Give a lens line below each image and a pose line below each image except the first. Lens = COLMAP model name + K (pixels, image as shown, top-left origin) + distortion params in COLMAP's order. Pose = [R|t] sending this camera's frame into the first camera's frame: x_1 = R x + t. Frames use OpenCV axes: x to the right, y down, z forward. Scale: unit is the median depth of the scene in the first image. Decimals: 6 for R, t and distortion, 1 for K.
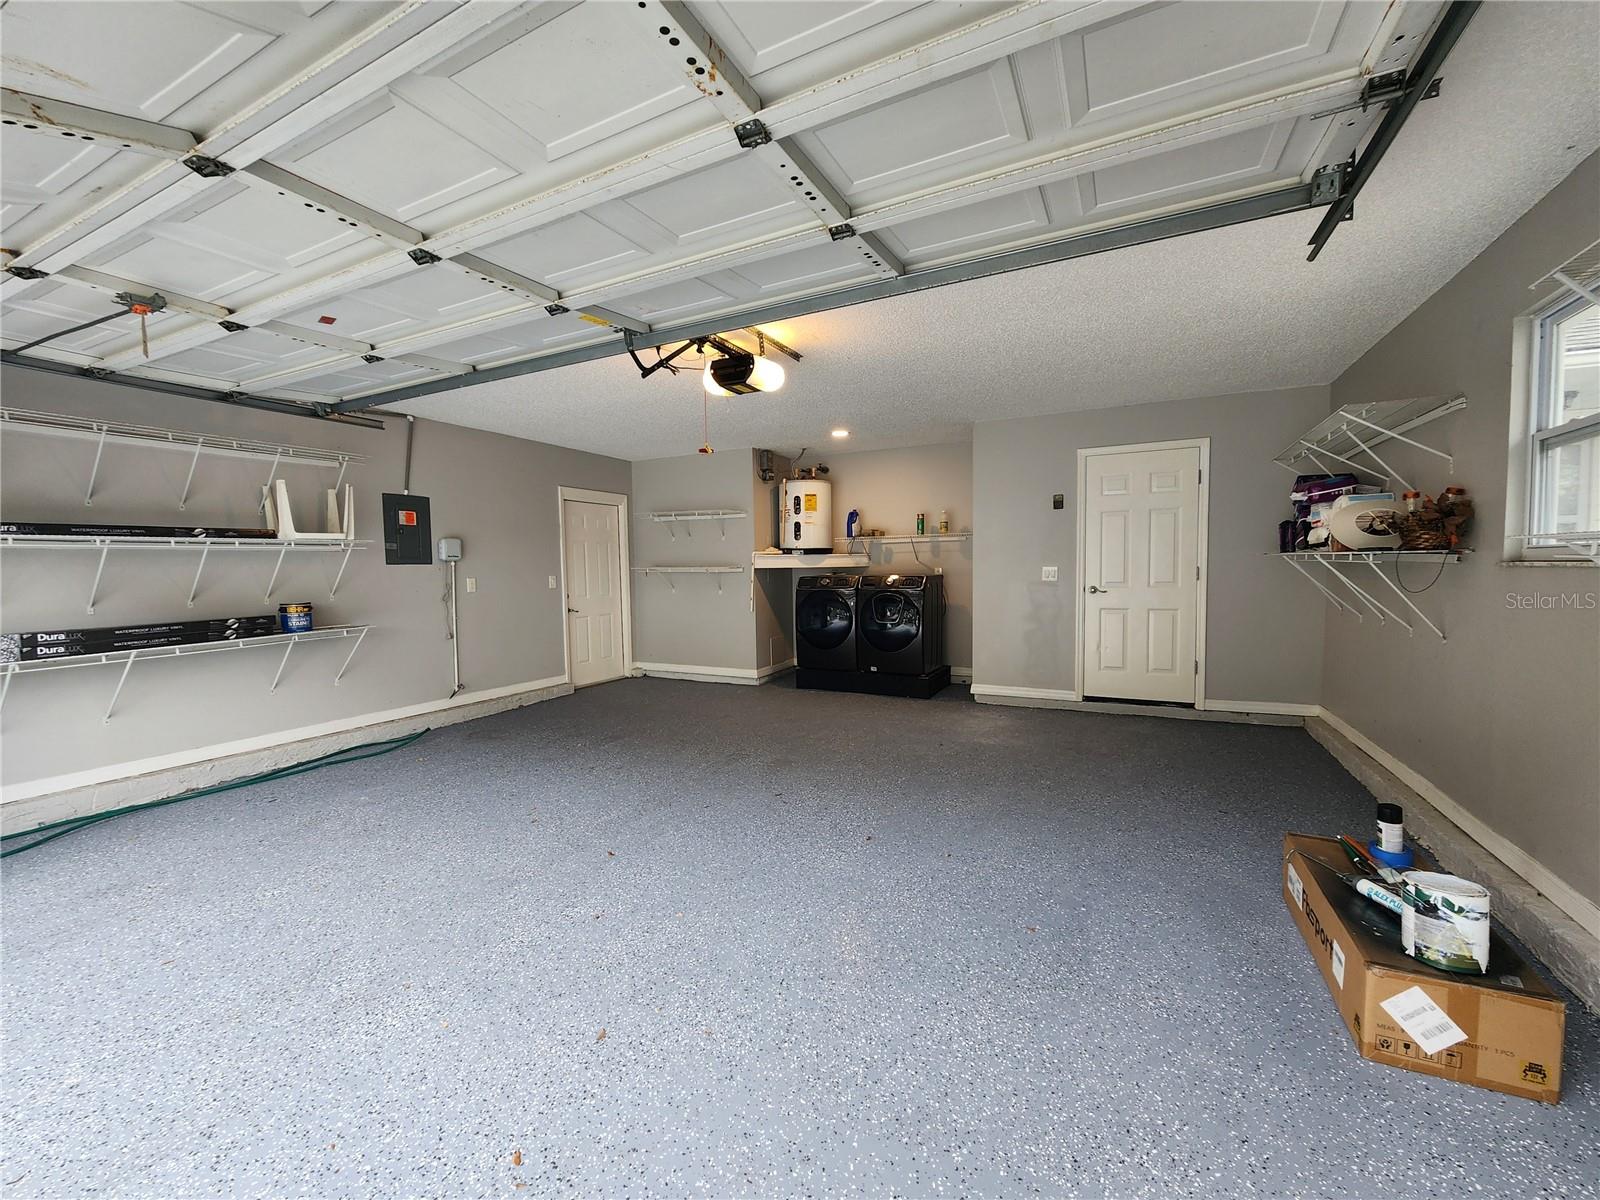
lens RADIAL K [[655.9, 0, 793.8], [0, 655.9, 603.6], [0, 0, 1]] dist [-0.002837, 0.000221]
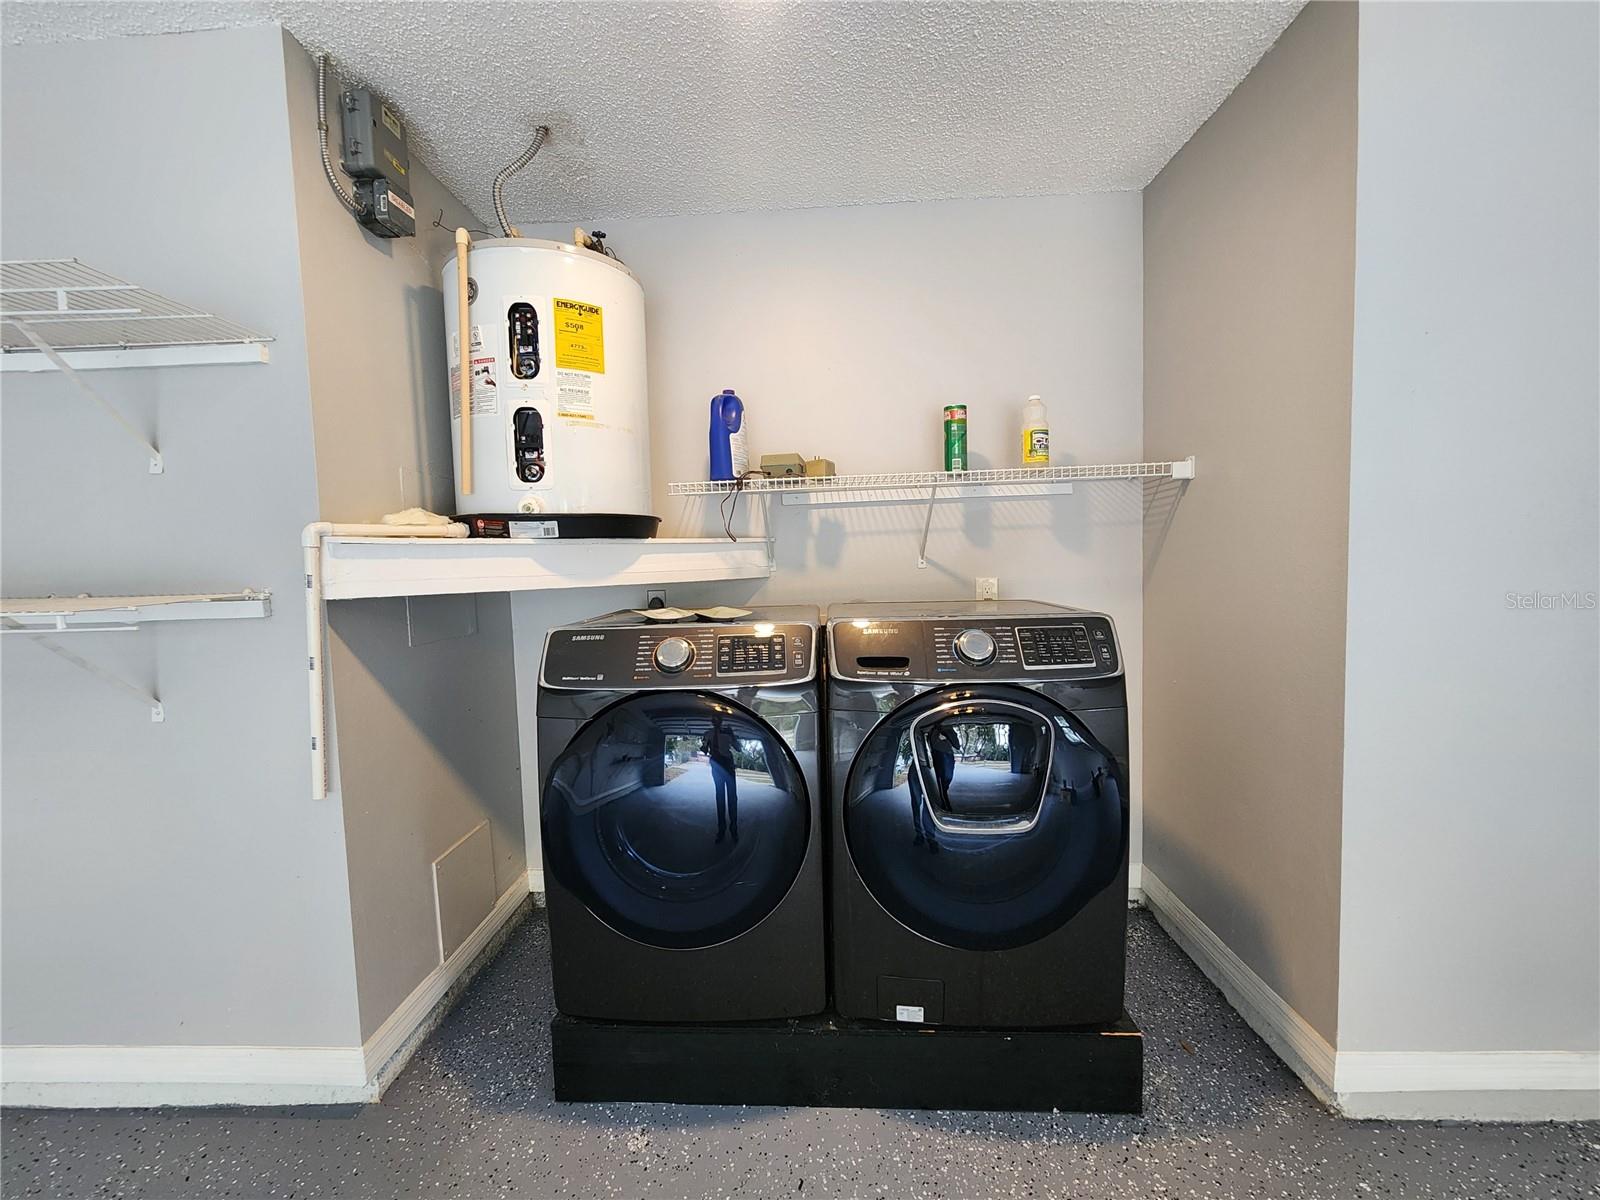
lens RADIAL K [[655.9, 0, 793.8], [0, 655.9, 603.6], [0, 0, 1]] dist [-0.002837, 0.000221]
pose [[0.914336, -0.039715, 0.403004, -0.005256], [0.040954, 0.999146, 0.005545, -0.046963], [-0.402880, 0.011434, 0.915181, 0.727574]]
